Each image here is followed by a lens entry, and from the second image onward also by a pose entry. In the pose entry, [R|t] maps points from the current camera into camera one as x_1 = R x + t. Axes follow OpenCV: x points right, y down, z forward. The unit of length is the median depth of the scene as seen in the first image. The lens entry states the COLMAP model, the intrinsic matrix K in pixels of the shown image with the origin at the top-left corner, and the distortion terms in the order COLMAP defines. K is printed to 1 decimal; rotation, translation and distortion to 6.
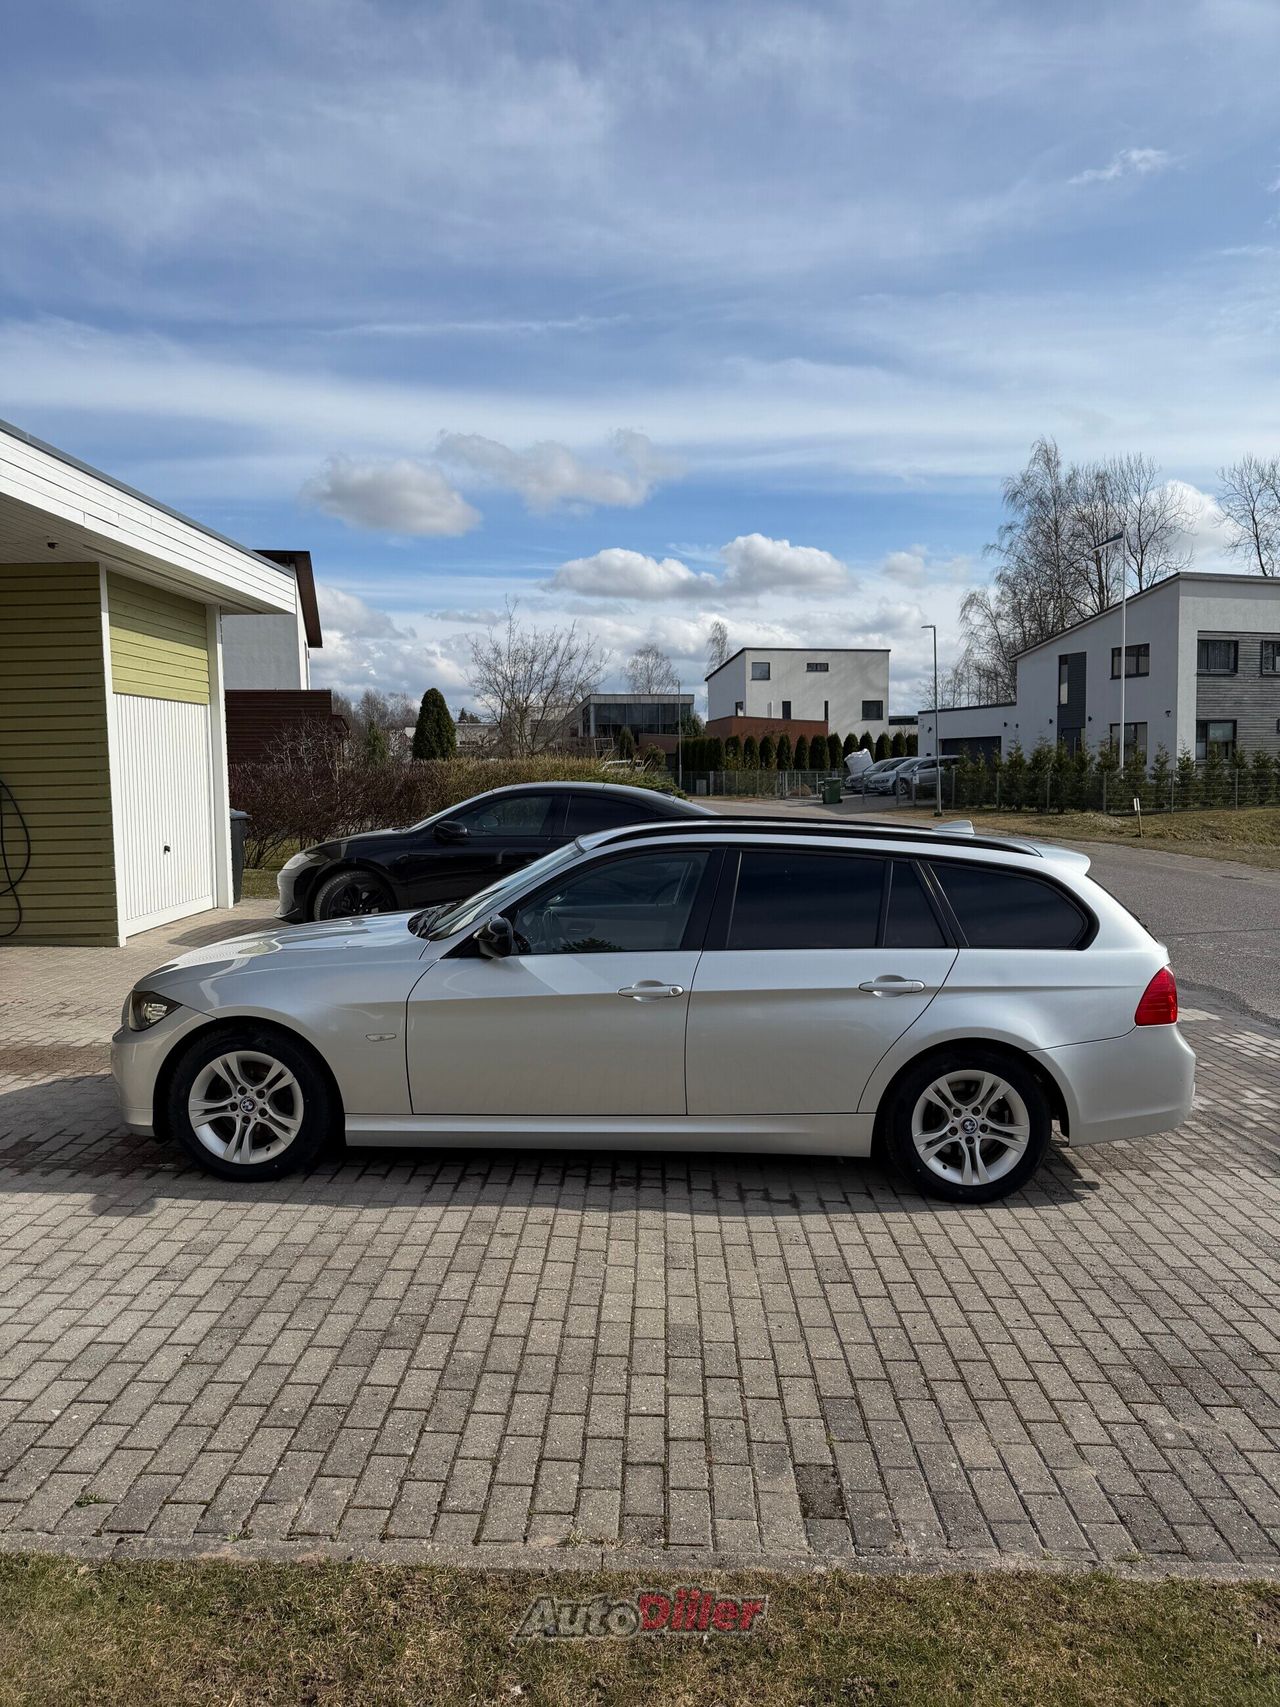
lens RADIAL K [[1176.6, 0, 638.9], [0, 1176.6, 923.7], [0, 0, 1]] dist [0.060380, -0.103786]
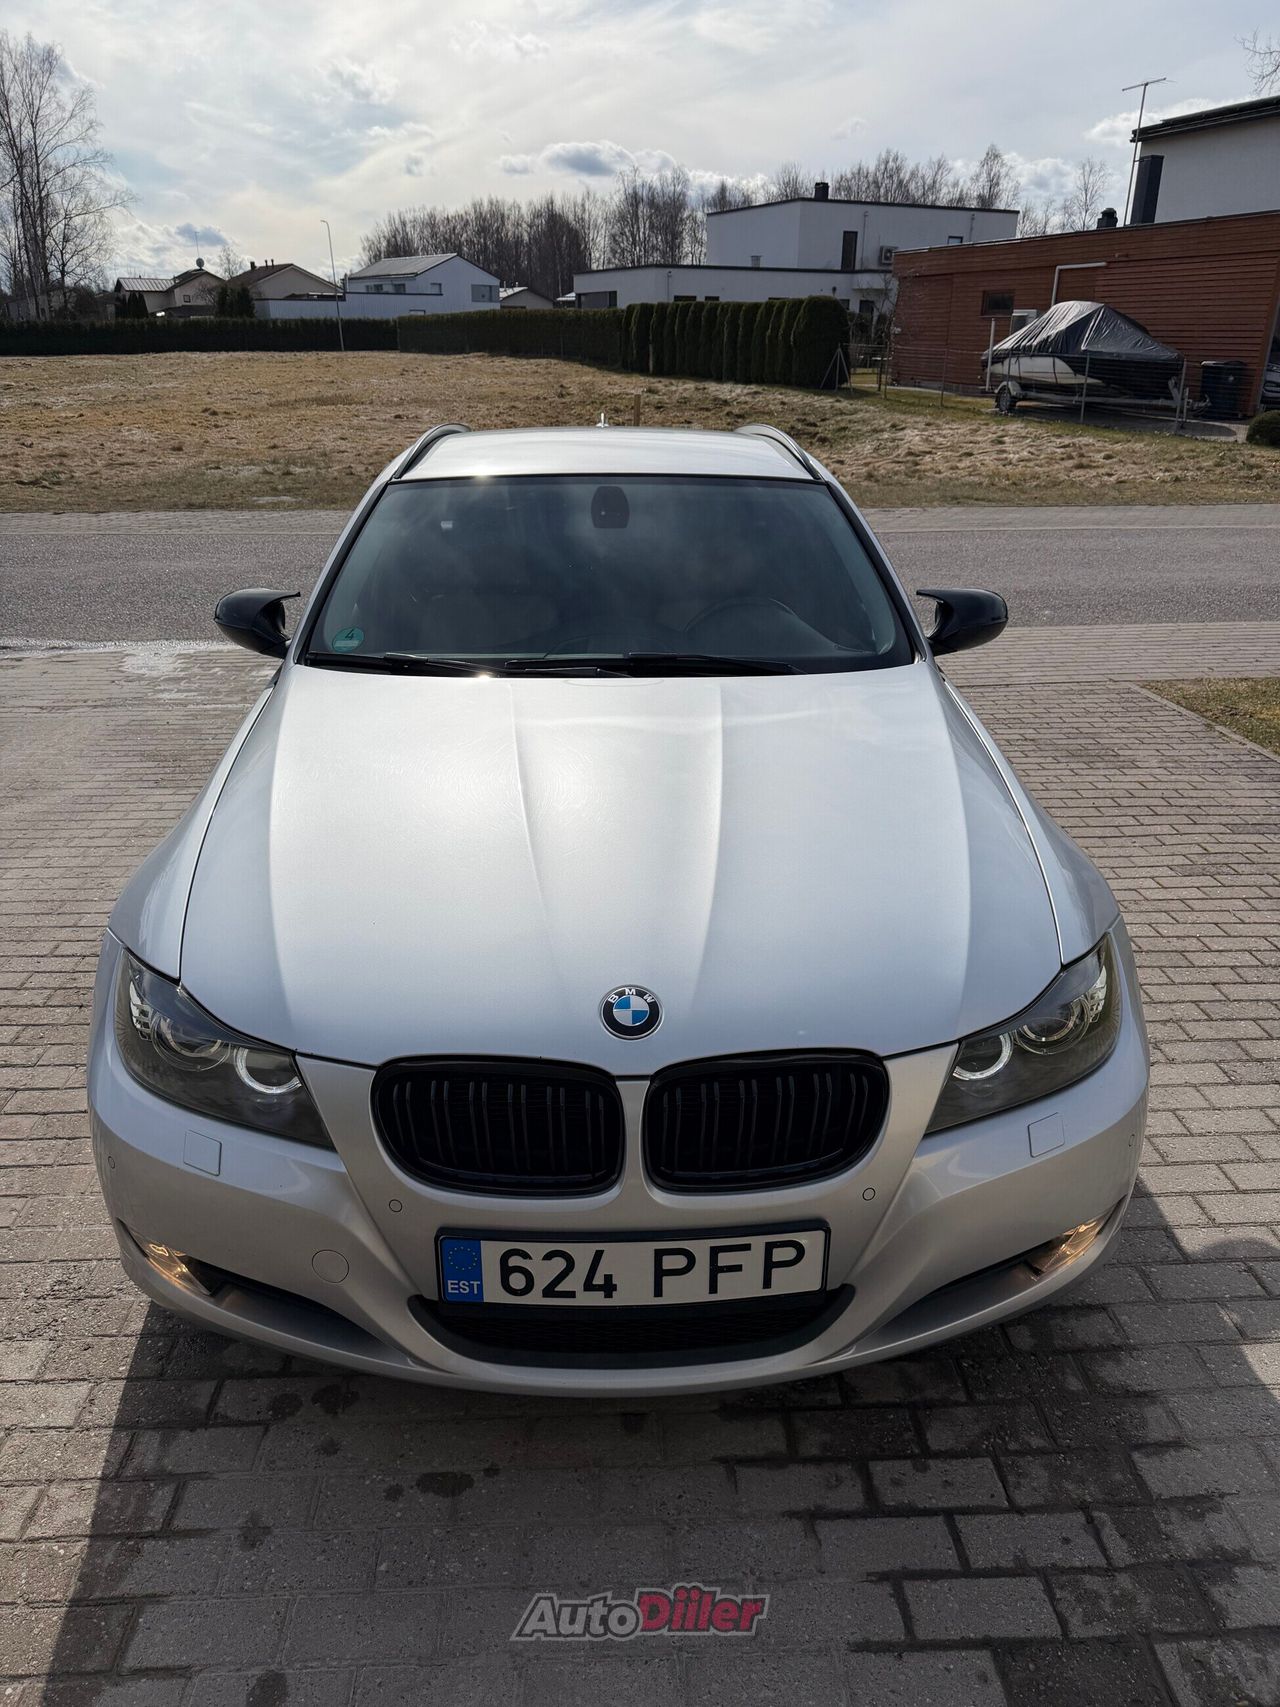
lens RADIAL K [[1196.6, 0, 637.7], [0, 1196.6, 863.3], [0, 0, 1]] dist [0.032804, -0.040783]
pose [[-0.056595, -0.384078, 0.921565, -0.773554], [0.126813, 0.912802, 0.388214, -0.143787], [-0.990311, 0.138838, -0.002953, 1.168639]]
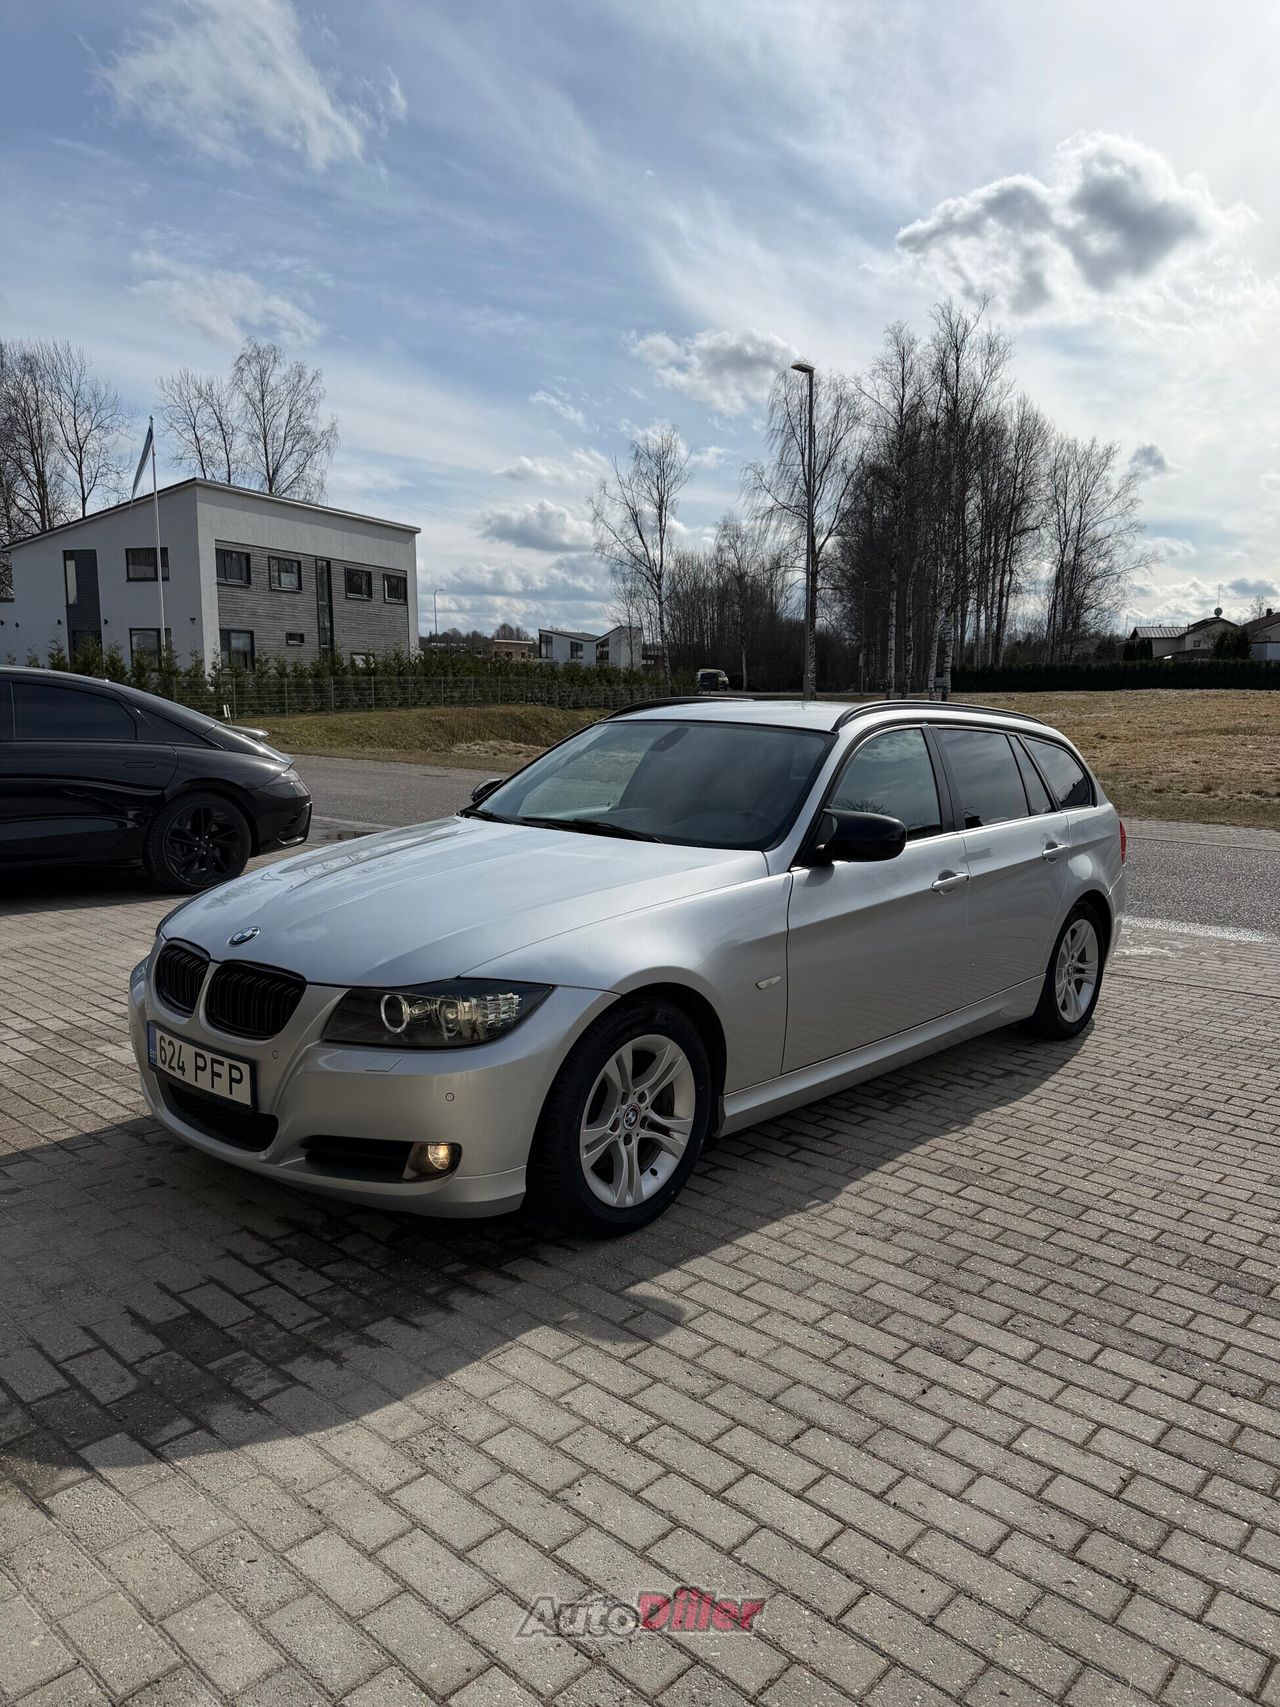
lens RADIAL K [[1180.8, 0, 644.2], [0, 1180.8, 873.2], [0, 0, 1]] dist [0.106772, -0.180962]
pose [[0.654272, -0.102590, 0.749269, -0.818308], [0.079640, 0.994594, 0.066637, -0.027711], [-0.752054, 0.016074, 0.658905, 0.554905]]
